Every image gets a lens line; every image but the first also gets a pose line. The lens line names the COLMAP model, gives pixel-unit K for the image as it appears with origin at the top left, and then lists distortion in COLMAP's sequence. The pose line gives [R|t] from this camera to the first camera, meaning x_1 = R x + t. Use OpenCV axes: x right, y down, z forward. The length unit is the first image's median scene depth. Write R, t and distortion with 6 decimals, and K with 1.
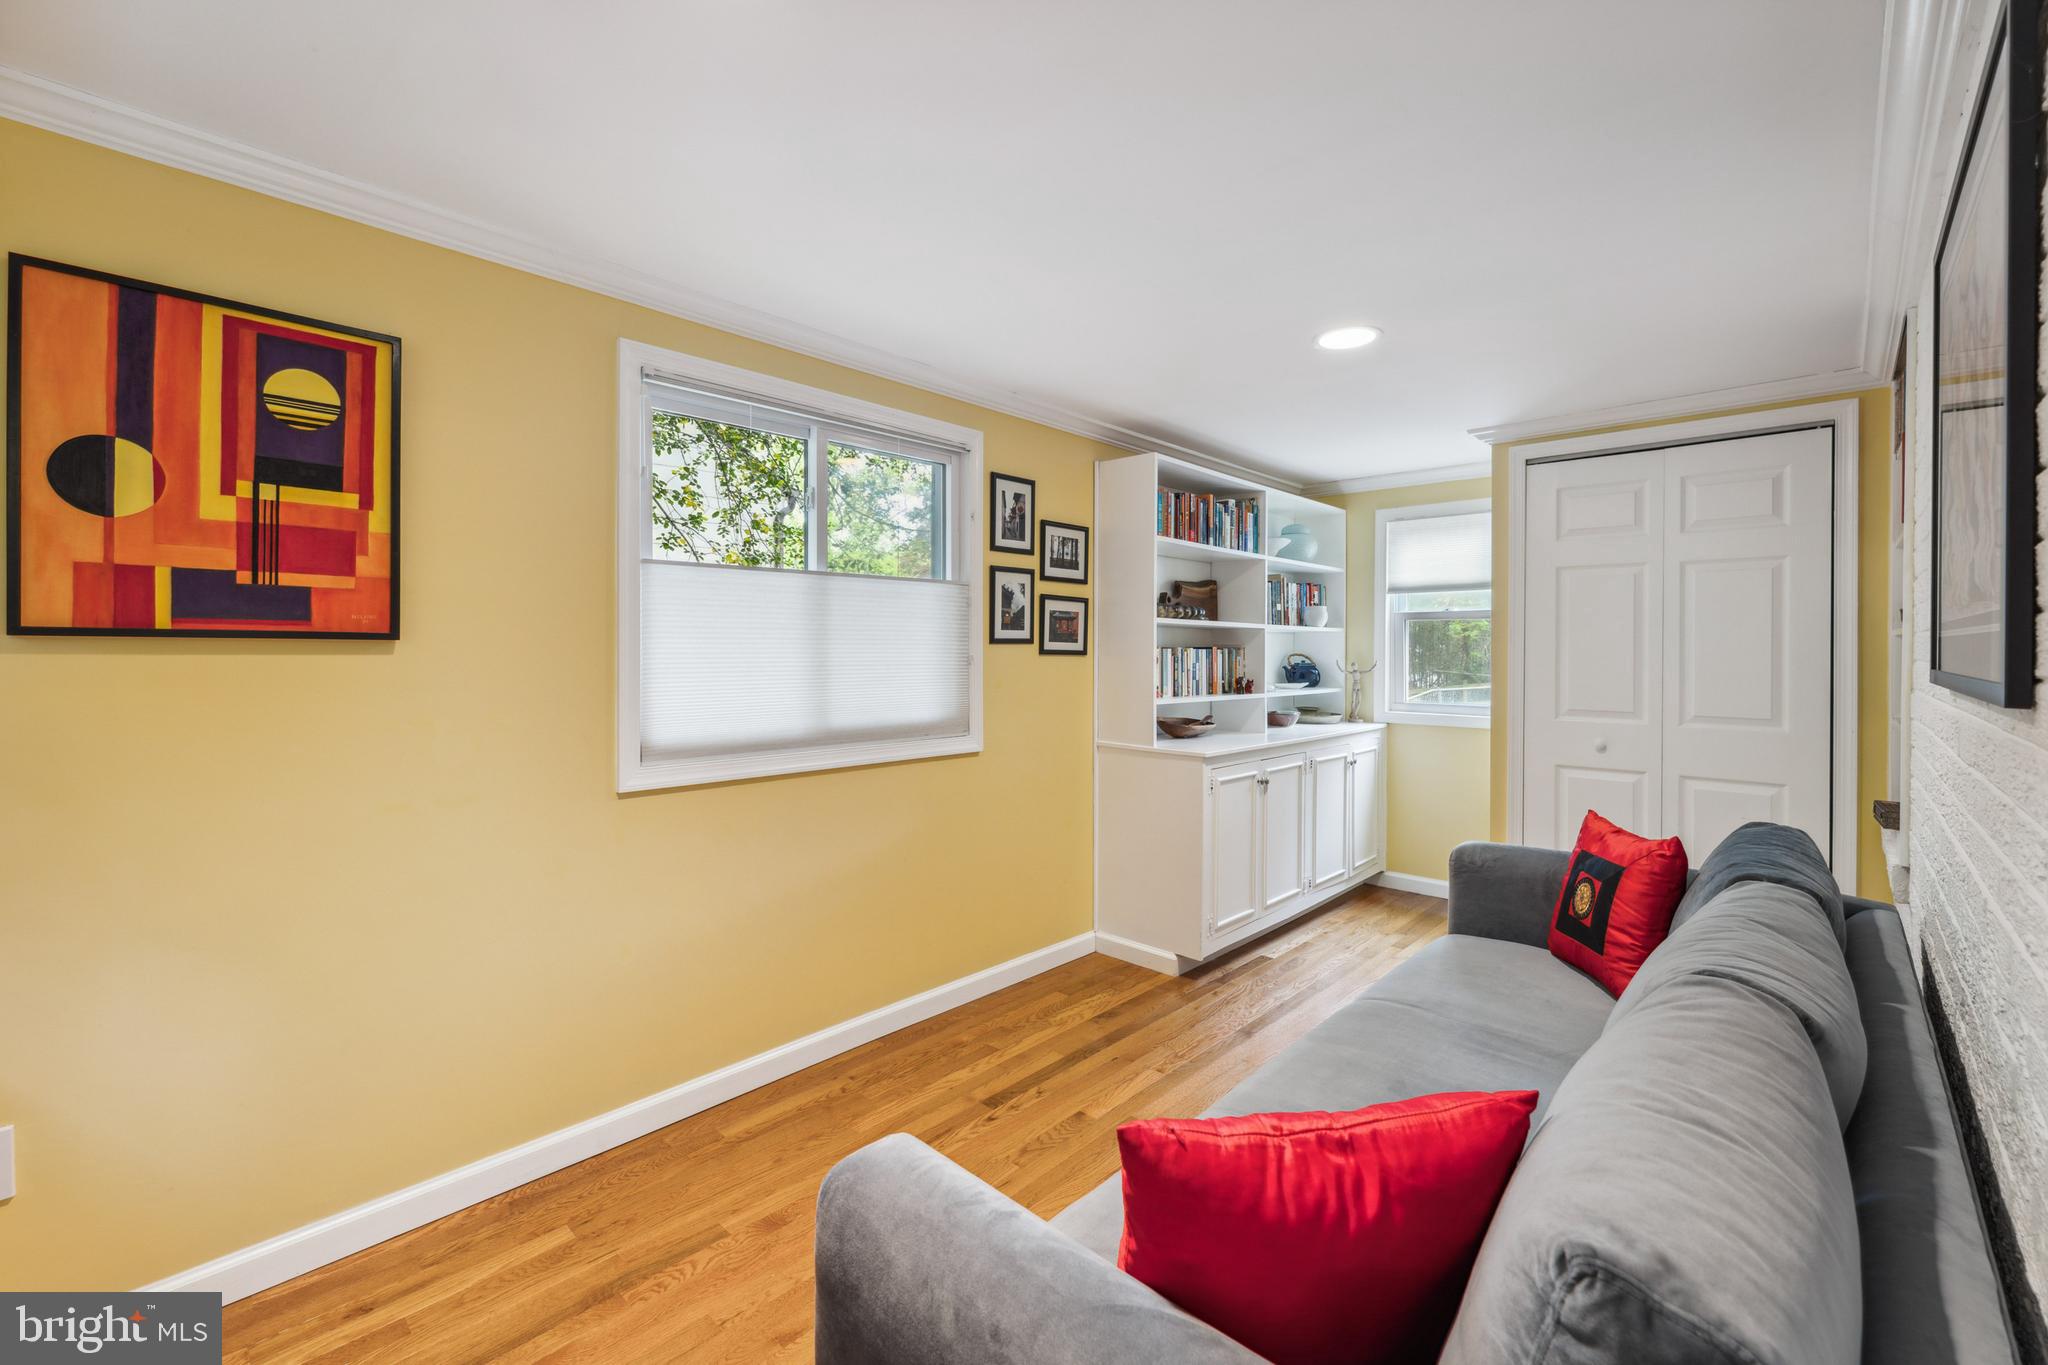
lens RADIAL K [[846.6, 0, 1007.6], [0, 846.6, 650.9], [0, 0, 1]] dist [0.001191, -0.000132]
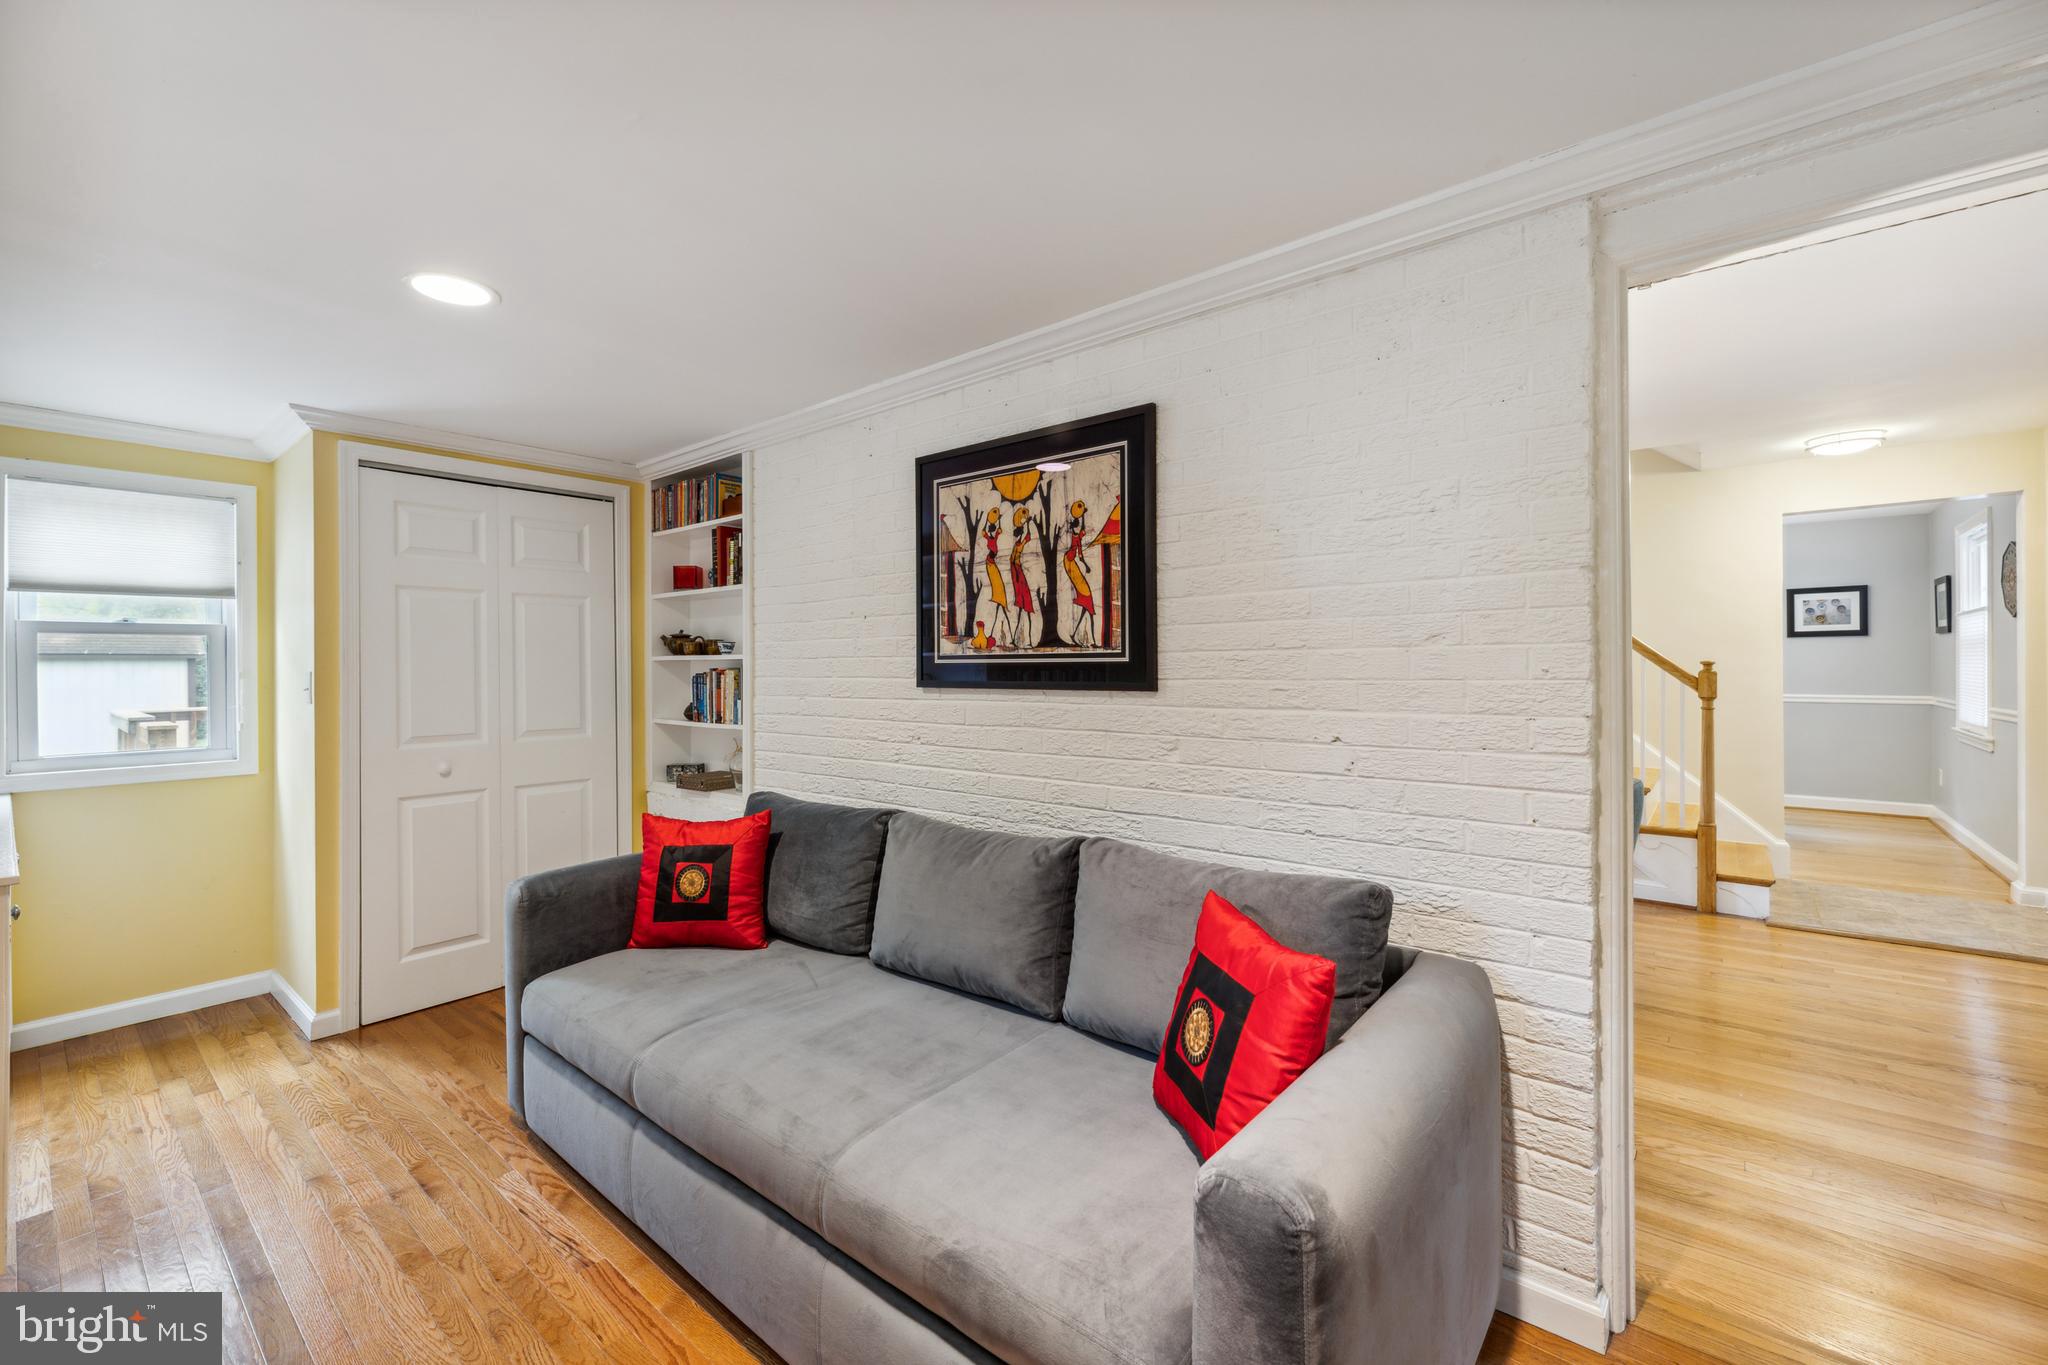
lens RADIAL K [[846.6, 0, 1023.2], [0, 846.6, 666.3], [0, 0, 1]] dist [0.001191, -0.000132]
pose [[-0.076507, -0.003496, 0.997063, -0.339719], [0.011935, 0.999919, 0.004422, -0.006068], [-0.996998, 0.012238, -0.076459, 0.399384]]
